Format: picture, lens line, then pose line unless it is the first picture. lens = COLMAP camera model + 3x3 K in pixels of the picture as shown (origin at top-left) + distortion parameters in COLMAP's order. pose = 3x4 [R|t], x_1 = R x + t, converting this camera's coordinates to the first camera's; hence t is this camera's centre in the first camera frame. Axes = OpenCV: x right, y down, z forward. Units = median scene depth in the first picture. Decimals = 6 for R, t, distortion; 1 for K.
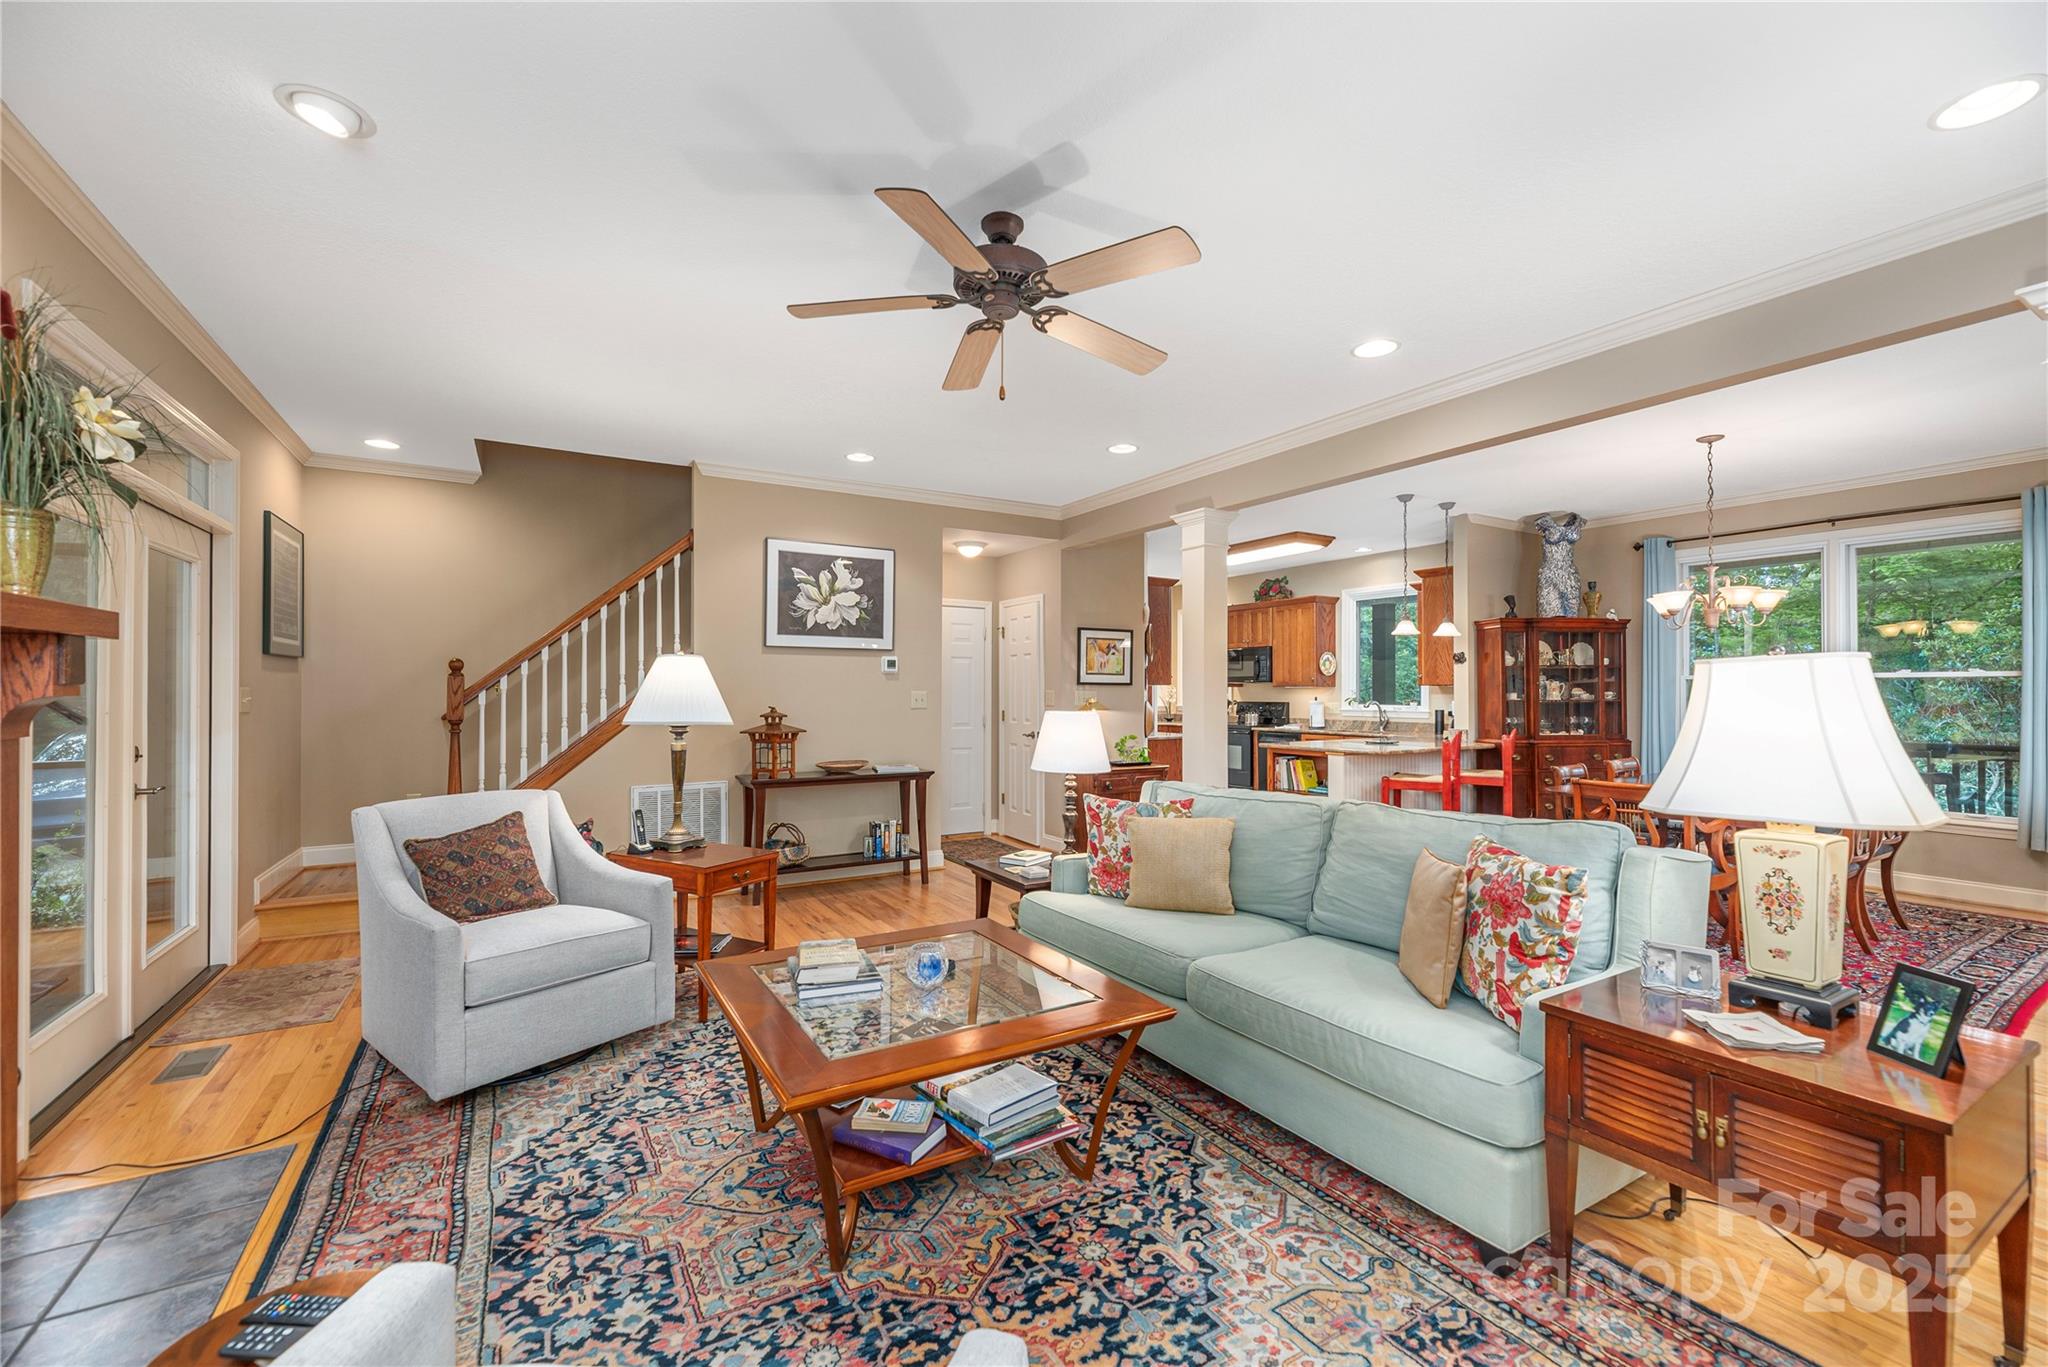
lens RADIAL K [[826.7, 0, 1019.4], [0, 826.7, 683.4], [0, 0, 1]] dist [-0.002519, -0.000399]
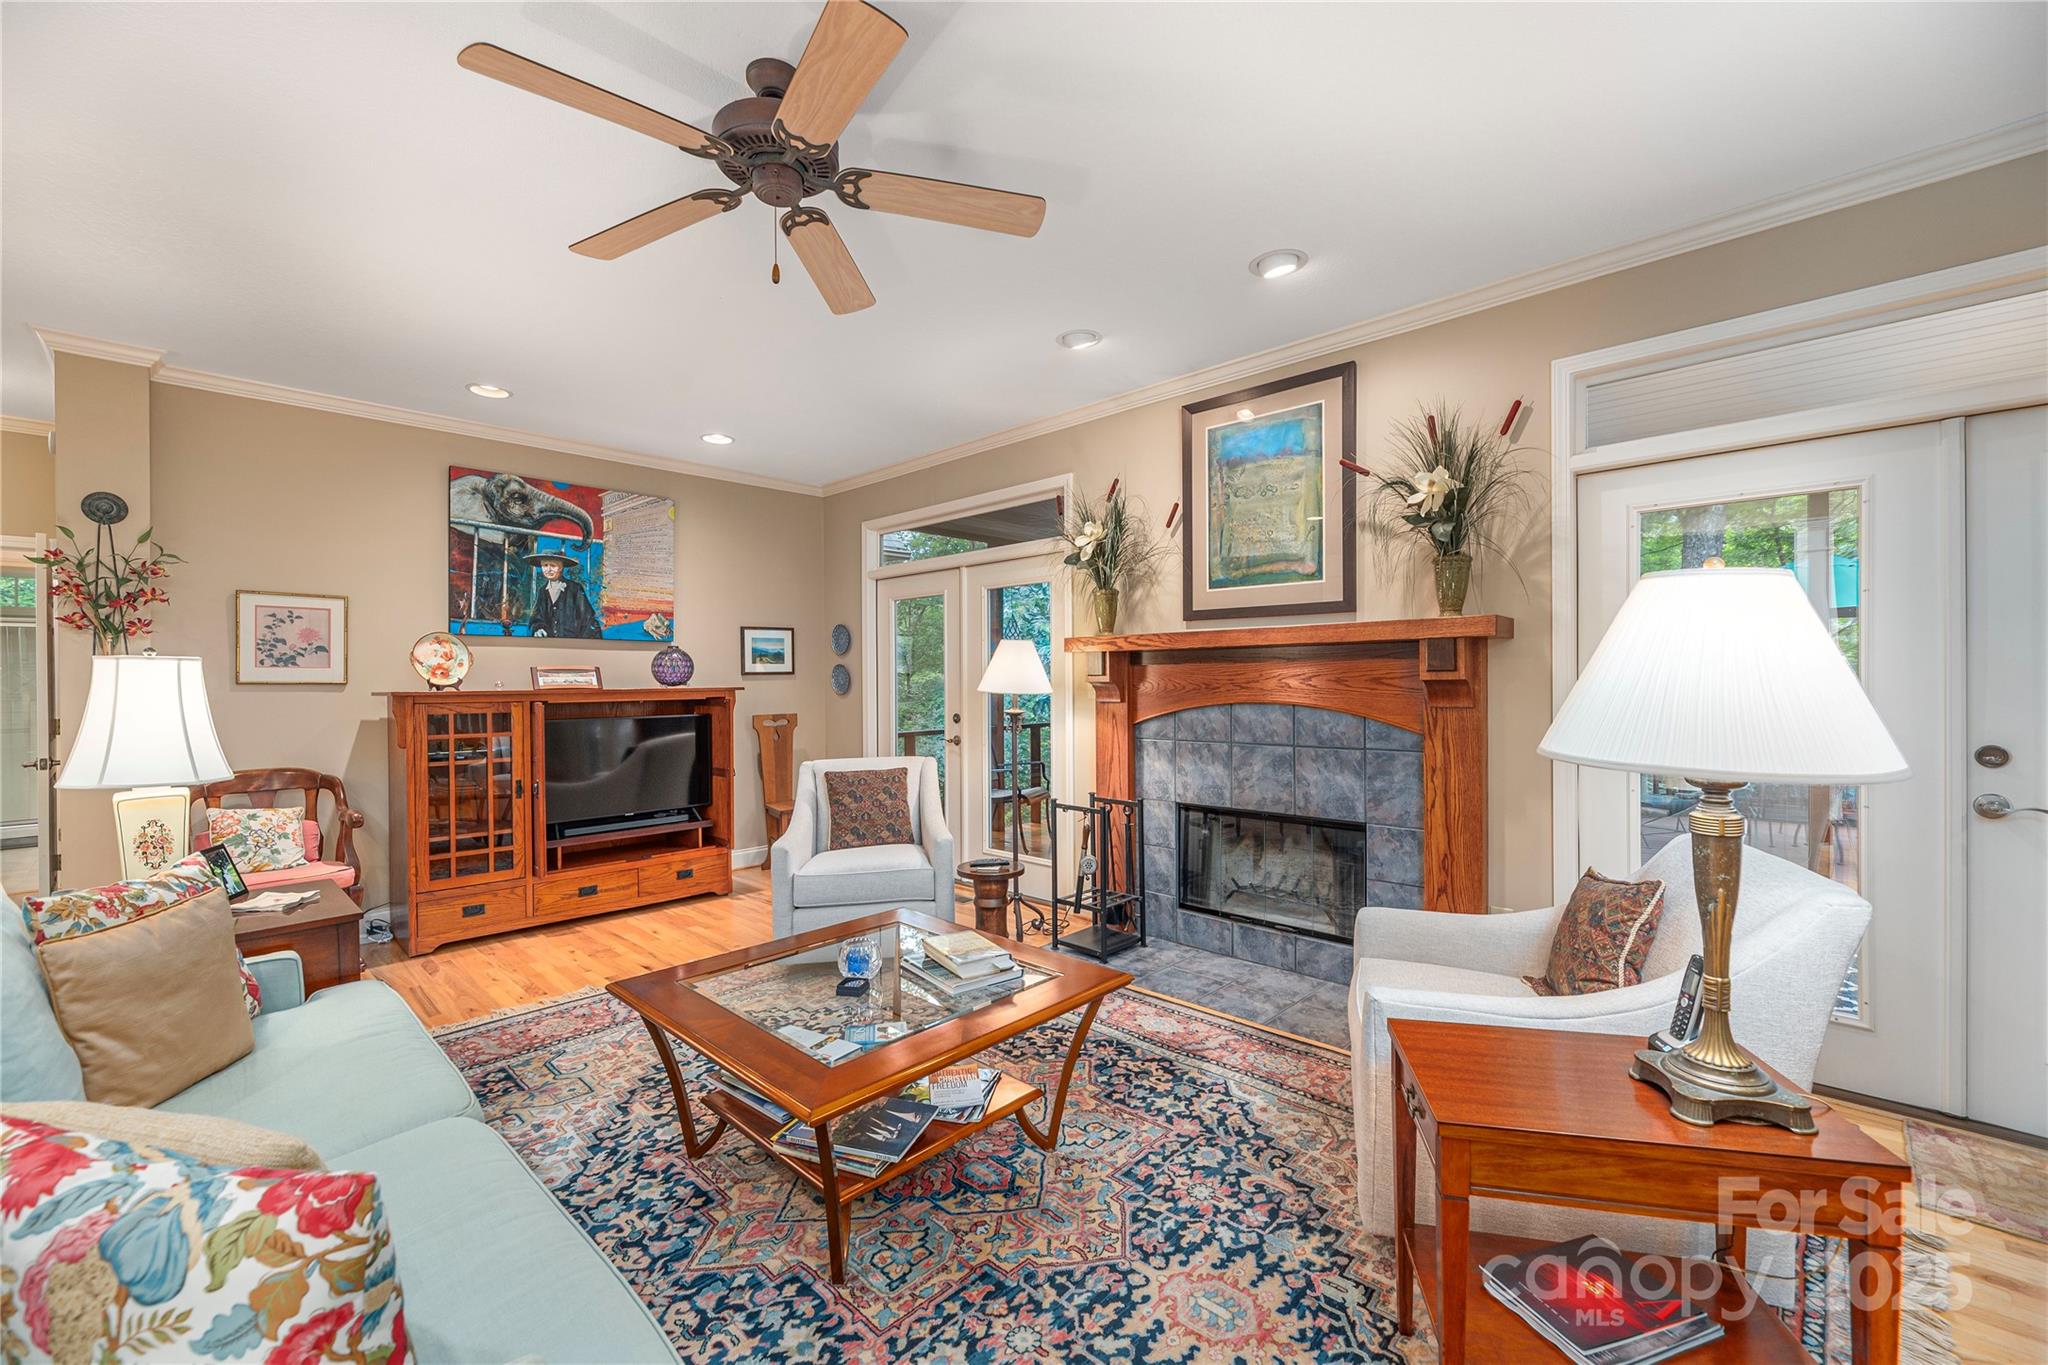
lens RADIAL K [[826.7, 0, 1019.4], [0, 826.7, 682.4], [0, 0, 1]] dist [-0.002519, -0.000399]
pose [[-0.964453, 0.006386, -0.264178, -0.015278], [0.008647, 0.999935, -0.007393, 0.009689], [0.264113, -0.009415, -0.964446, 0.818303]]
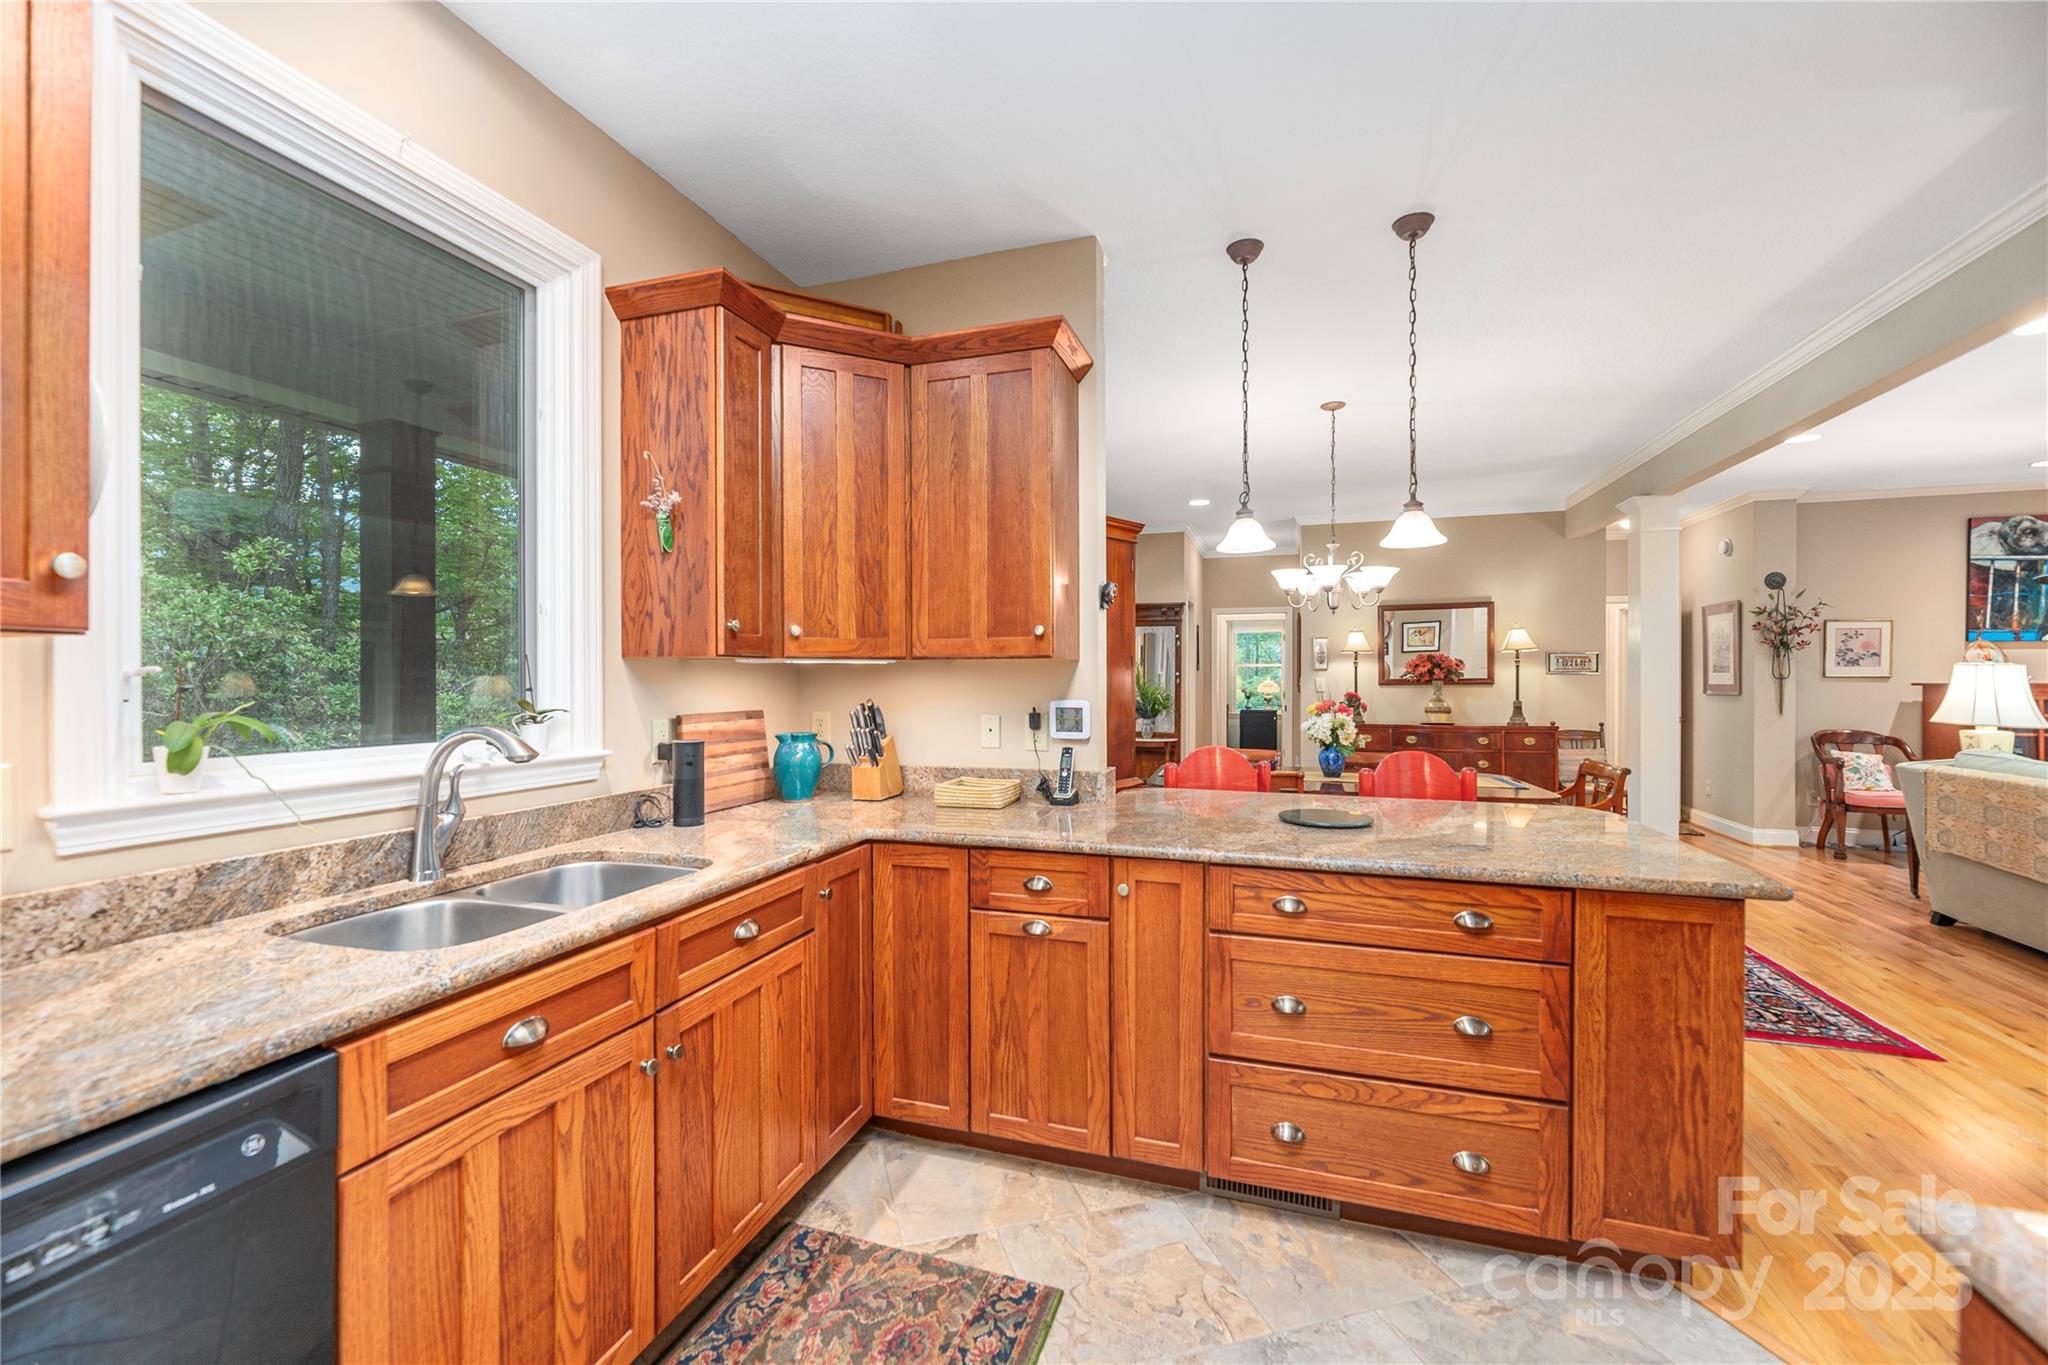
lens RADIAL K [[826.7, 0, 1019.4], [0, 826.7, 682.4], [0, 0, 1]] dist [-0.002519, -0.000399]
pose [[-0.653165, -0.005616, 0.757195, 0.305277], [-0.007514, 0.999971, 0.000935, 0.015227], [-0.757178, -0.005079, -0.653189, 1.578698]]
